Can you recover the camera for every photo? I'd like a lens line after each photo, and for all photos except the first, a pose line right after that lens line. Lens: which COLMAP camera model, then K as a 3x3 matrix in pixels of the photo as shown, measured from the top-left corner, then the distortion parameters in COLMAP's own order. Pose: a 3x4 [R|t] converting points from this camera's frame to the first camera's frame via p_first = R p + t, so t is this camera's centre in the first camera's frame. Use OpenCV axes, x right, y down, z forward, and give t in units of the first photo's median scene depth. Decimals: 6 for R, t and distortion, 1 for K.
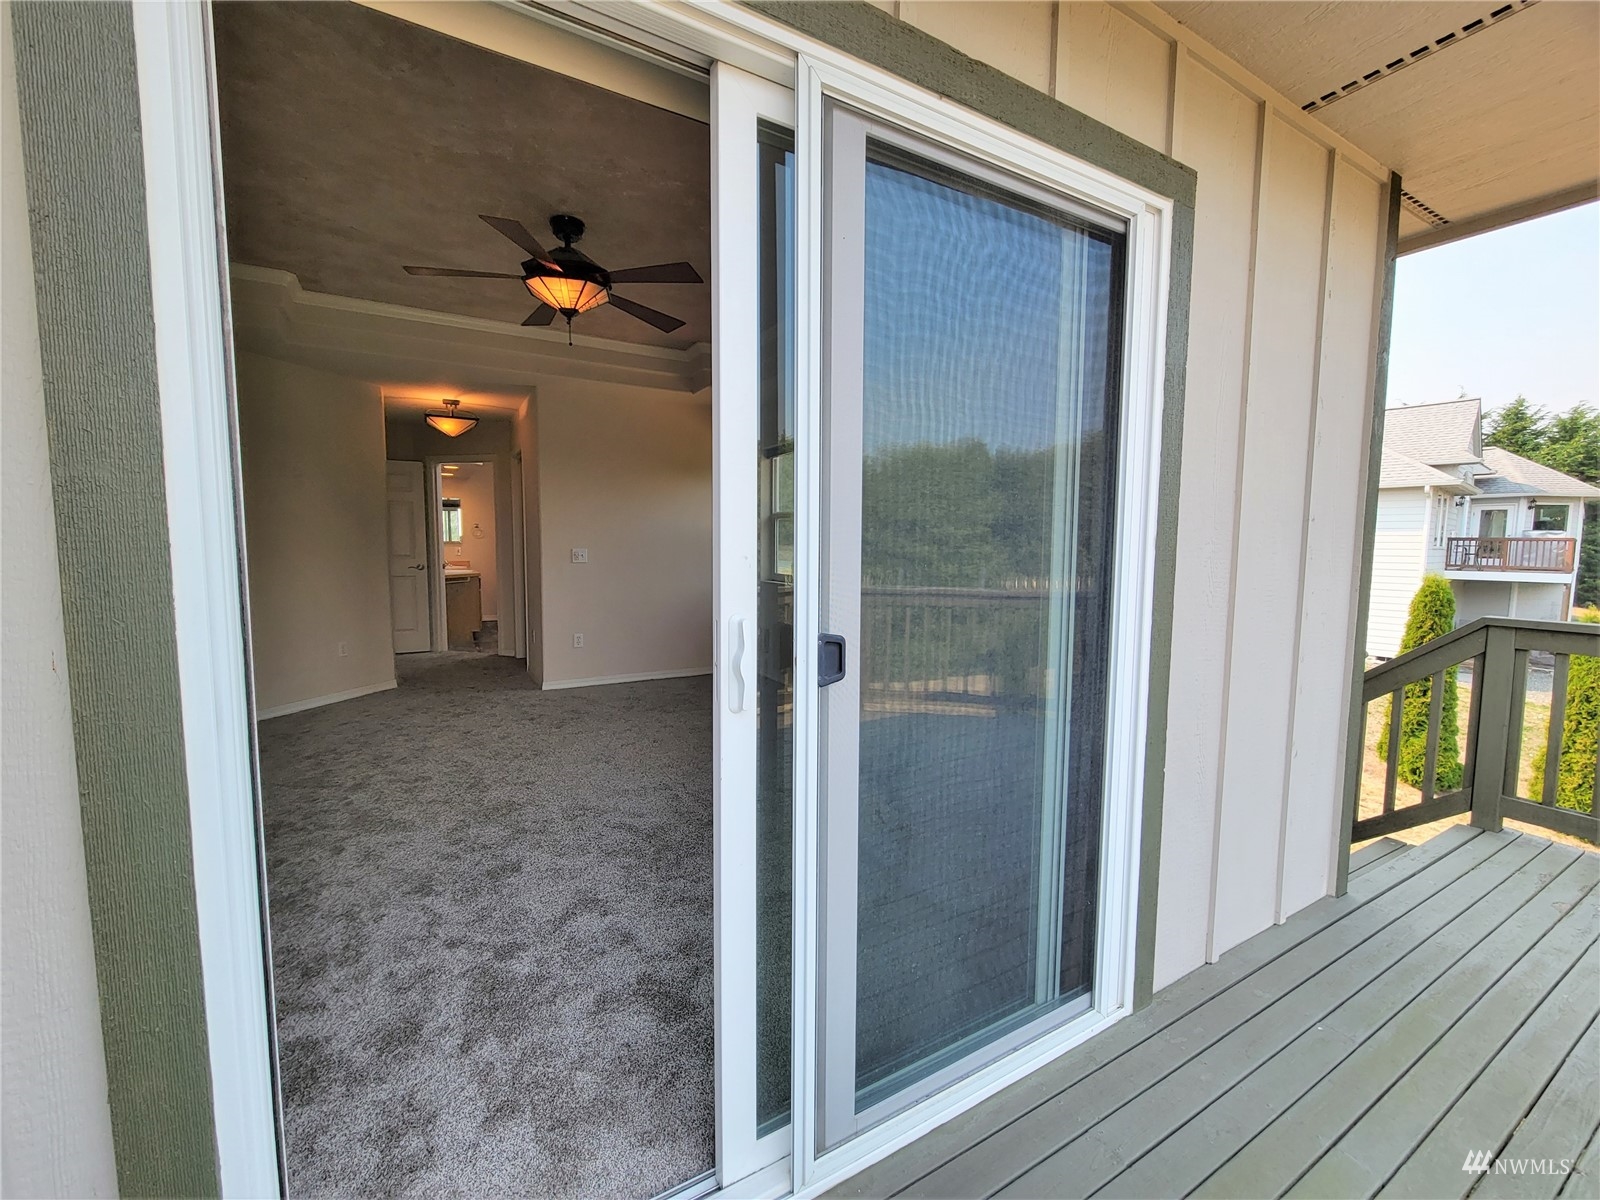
lens RADIAL K [[661.4, 0, 814.9], [0, 661.4, 595.0], [0, 0, 1]] dist [0.002120, 0.000101]
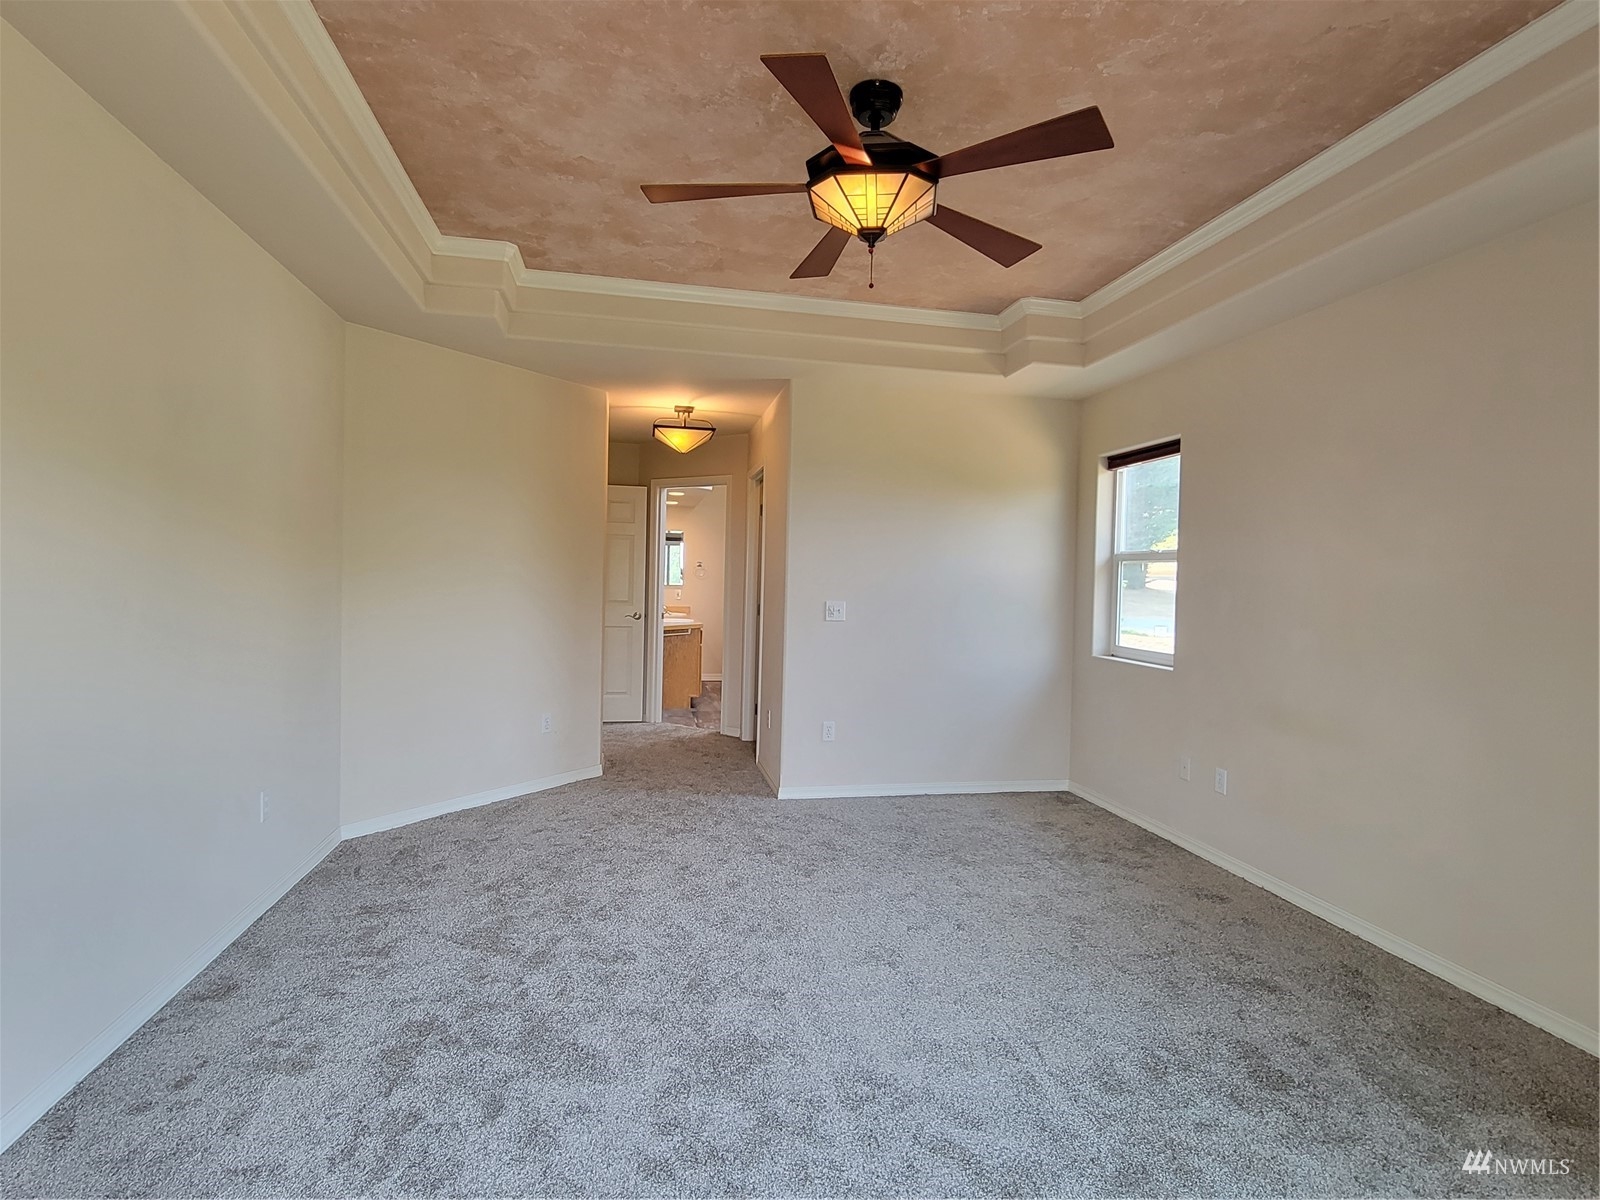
lens RADIAL K [[808.9, 0, 804.7], [0, 808.9, 602.1], [0, 0, 1]] dist [0.020748, 0.001144]
pose [[0.945073, 0.027293, -0.325718, -0.133531], [-0.045639, 0.997765, -0.048814, -0.032447], [0.323657, 0.060998, 0.944206, 0.215477]]
